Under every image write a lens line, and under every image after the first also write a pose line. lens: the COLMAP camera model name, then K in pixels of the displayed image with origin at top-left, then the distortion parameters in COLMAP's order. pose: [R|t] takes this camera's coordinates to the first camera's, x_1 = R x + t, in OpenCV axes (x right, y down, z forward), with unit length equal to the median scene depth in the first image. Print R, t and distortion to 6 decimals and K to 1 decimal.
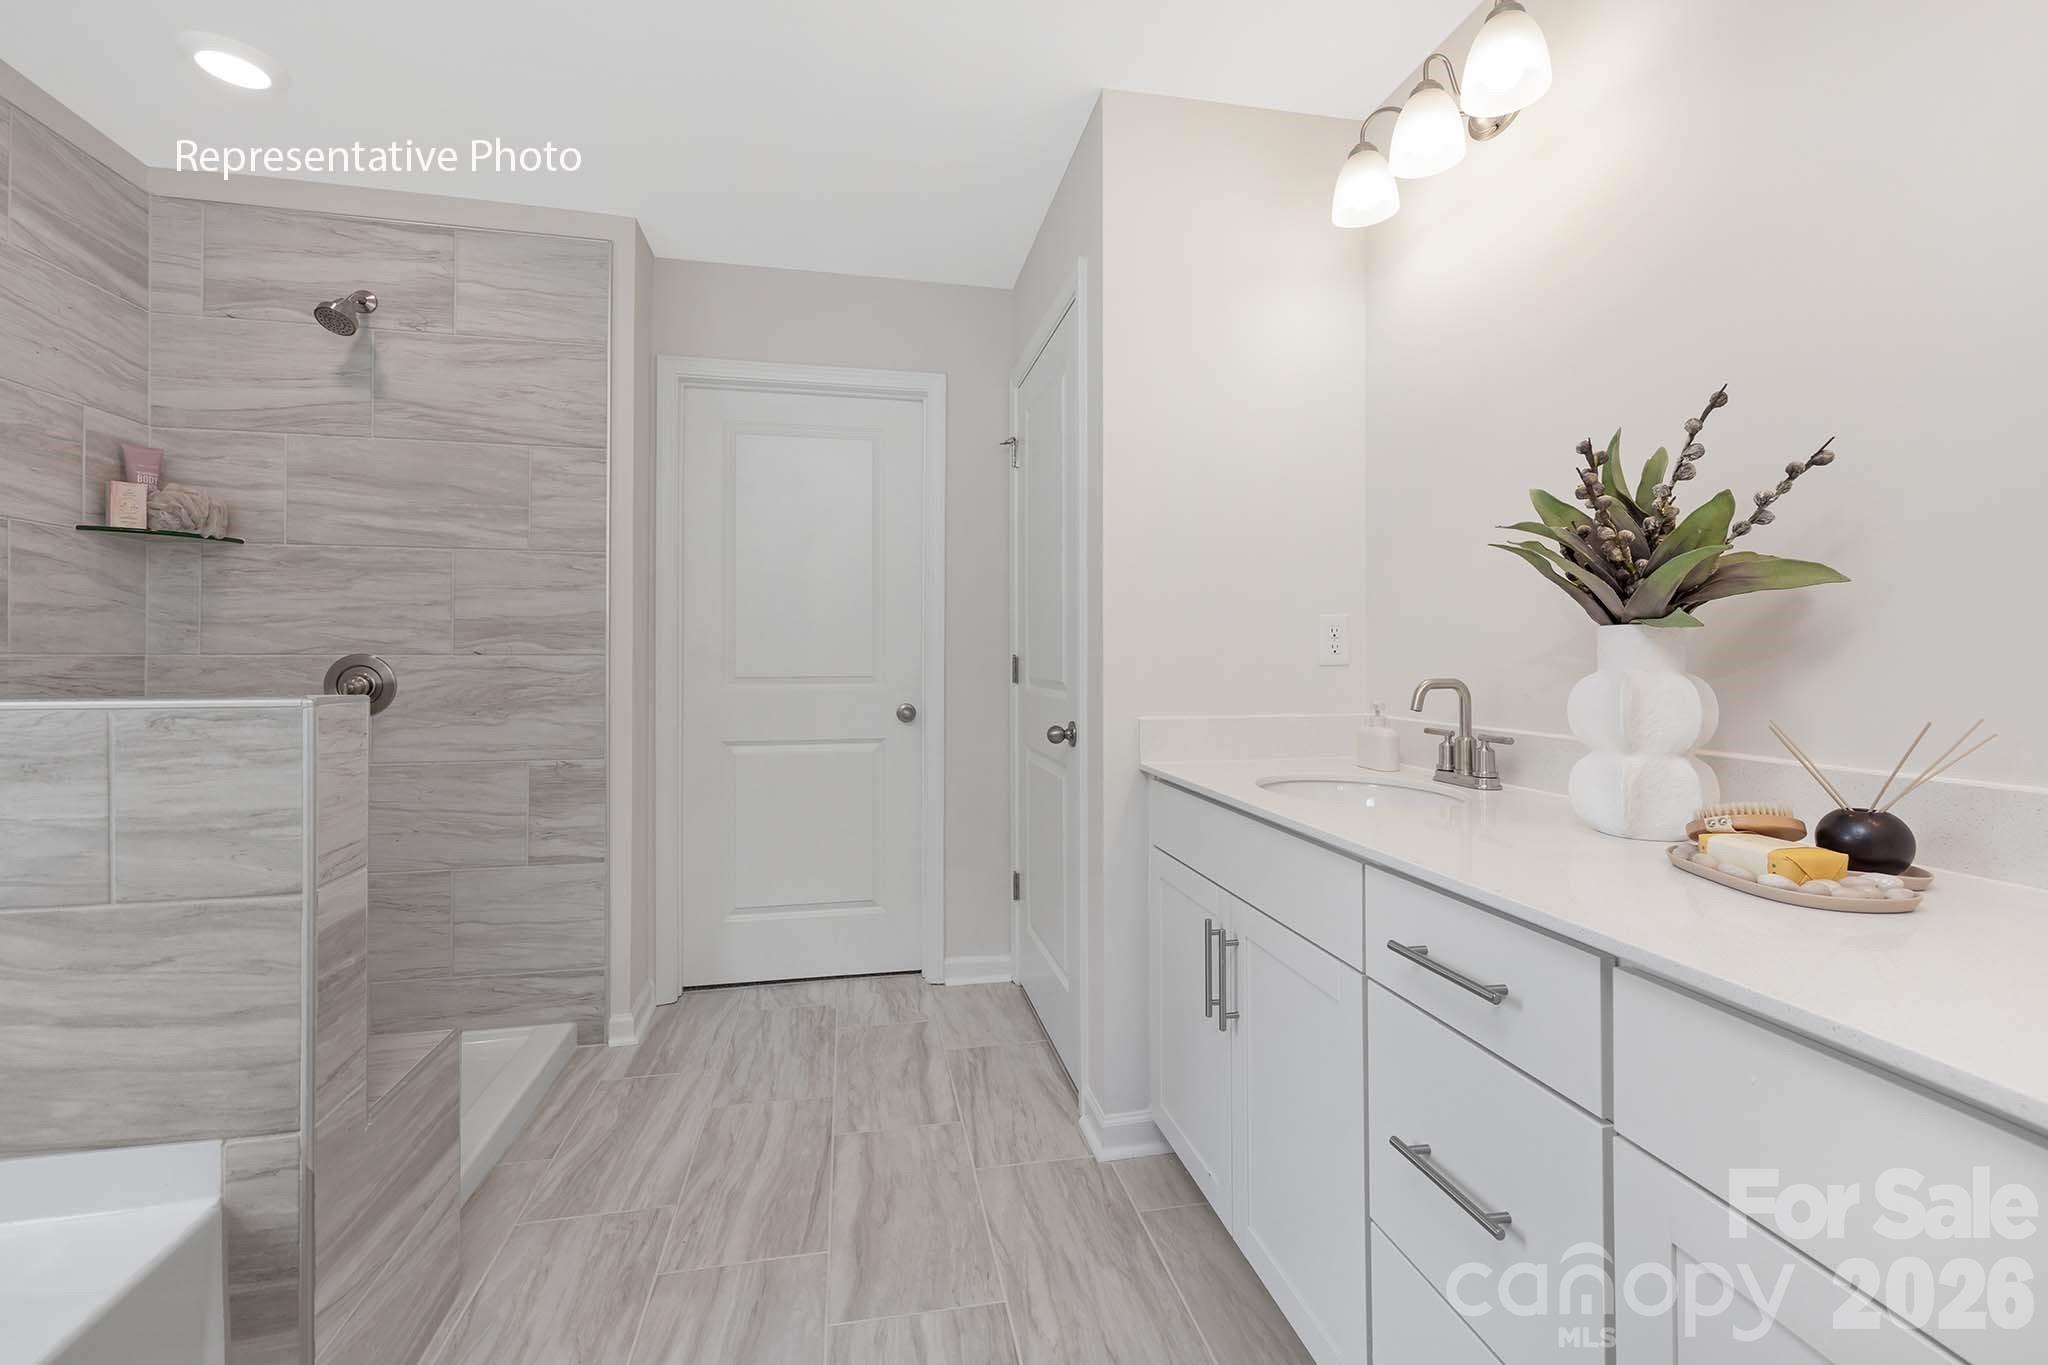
lens RADIAL K [[872.2, 0, 1023.2], [0, 872.2, 669.2], [0, 0, 1]] dist [-0.001676, 0.000431]
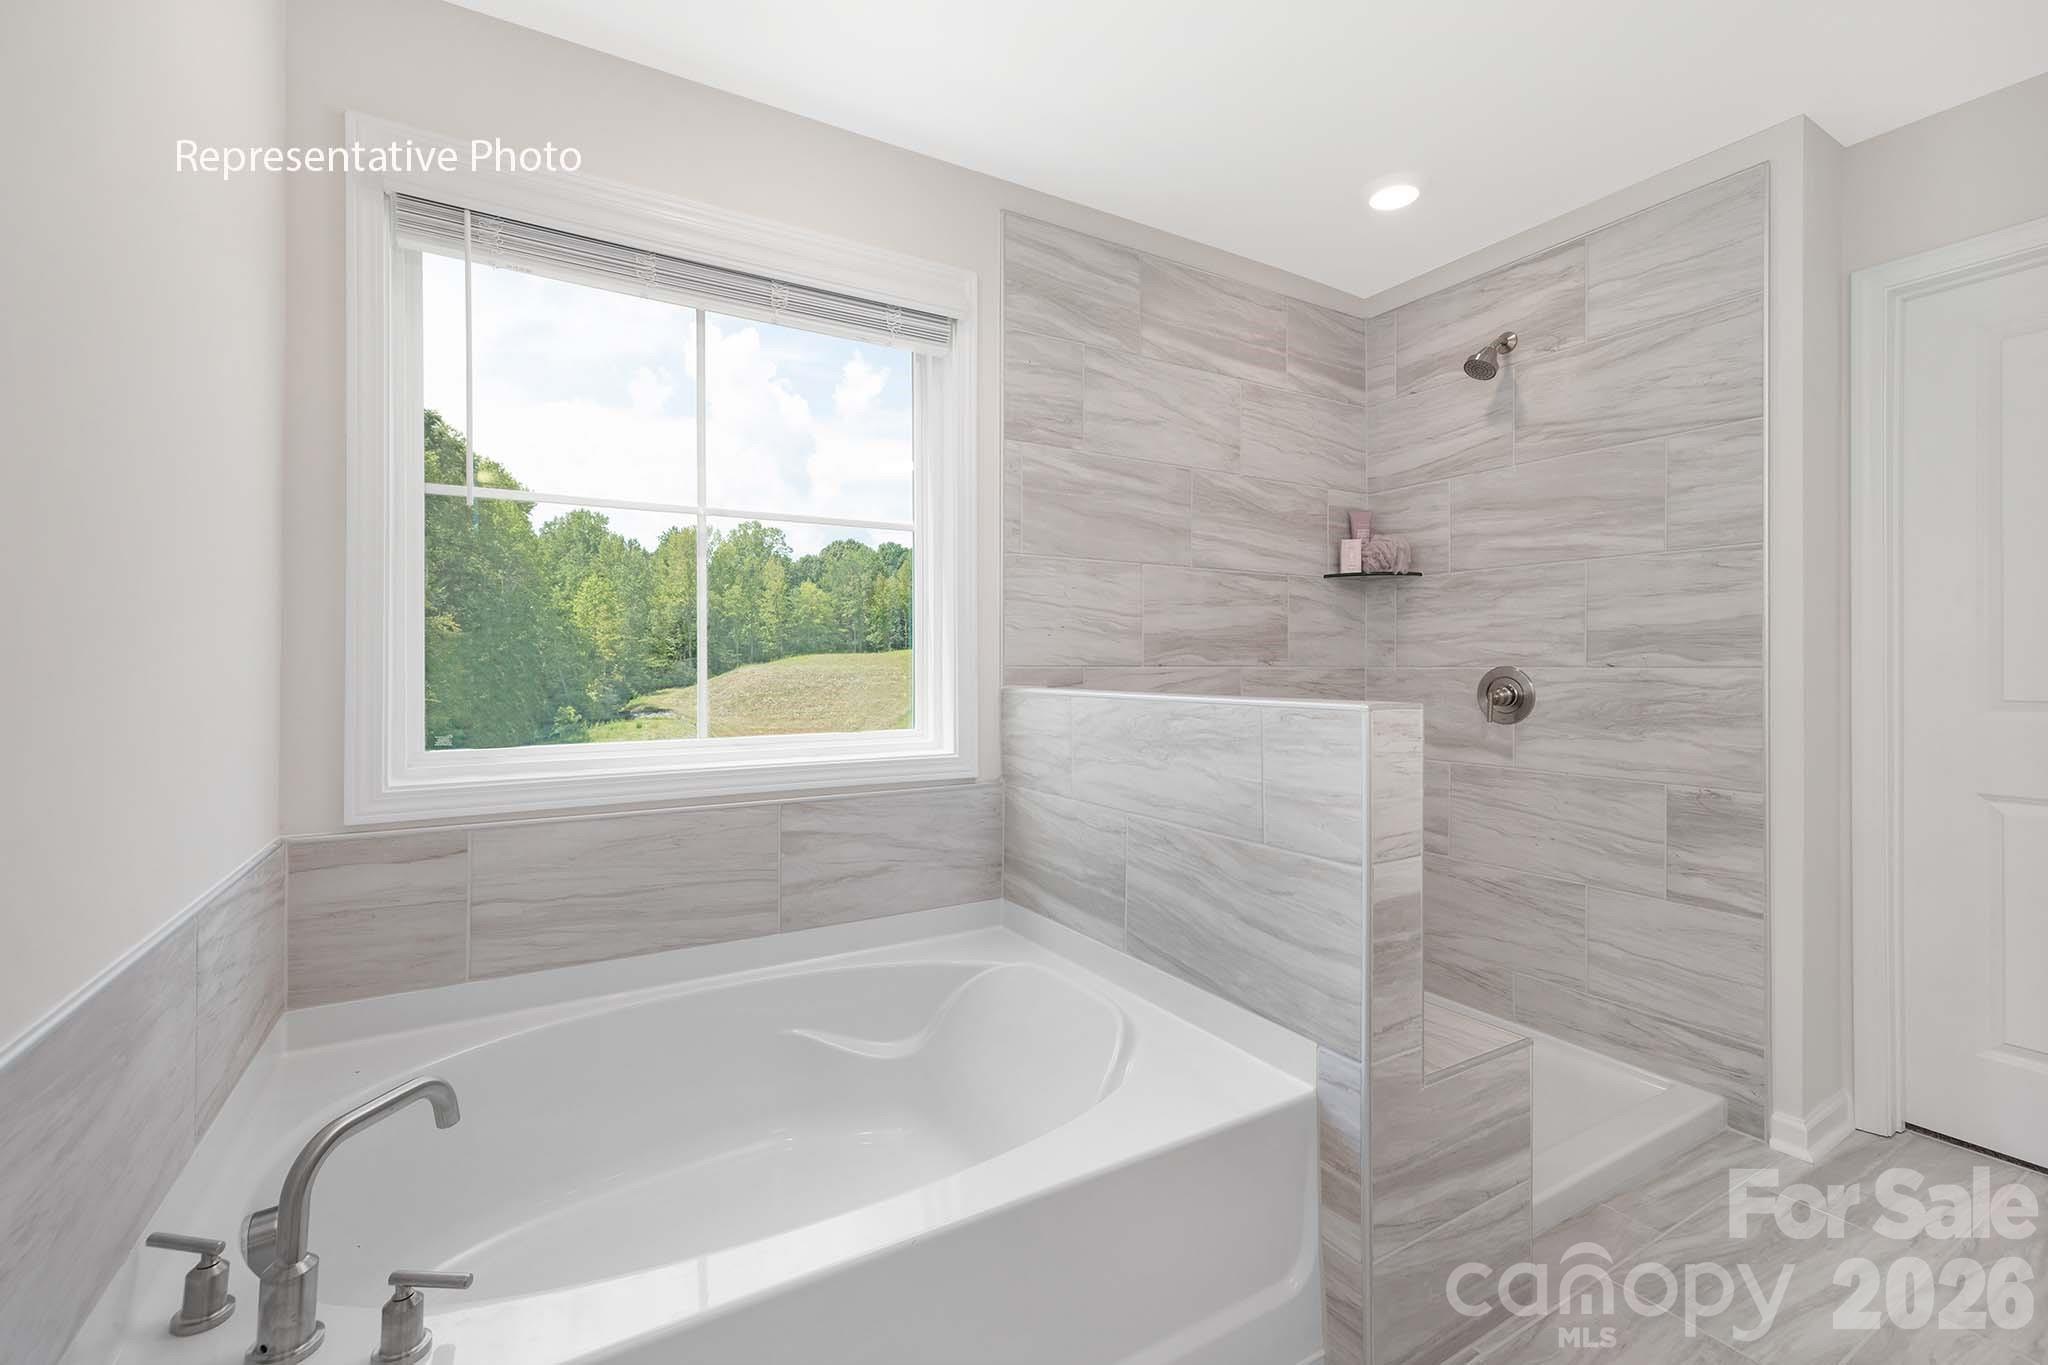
lens RADIAL K [[872.2, 0, 1023.2], [0, 872.2, 669.2], [0, 0, 1]] dist [-0.001676, 0.000431]
pose [[0.320229, 0.002125, -0.947338, 0.081641], [-0.013537, 0.999906, -0.002334, -0.002965], [0.947243, 0.013572, 0.320227, 0.082824]]
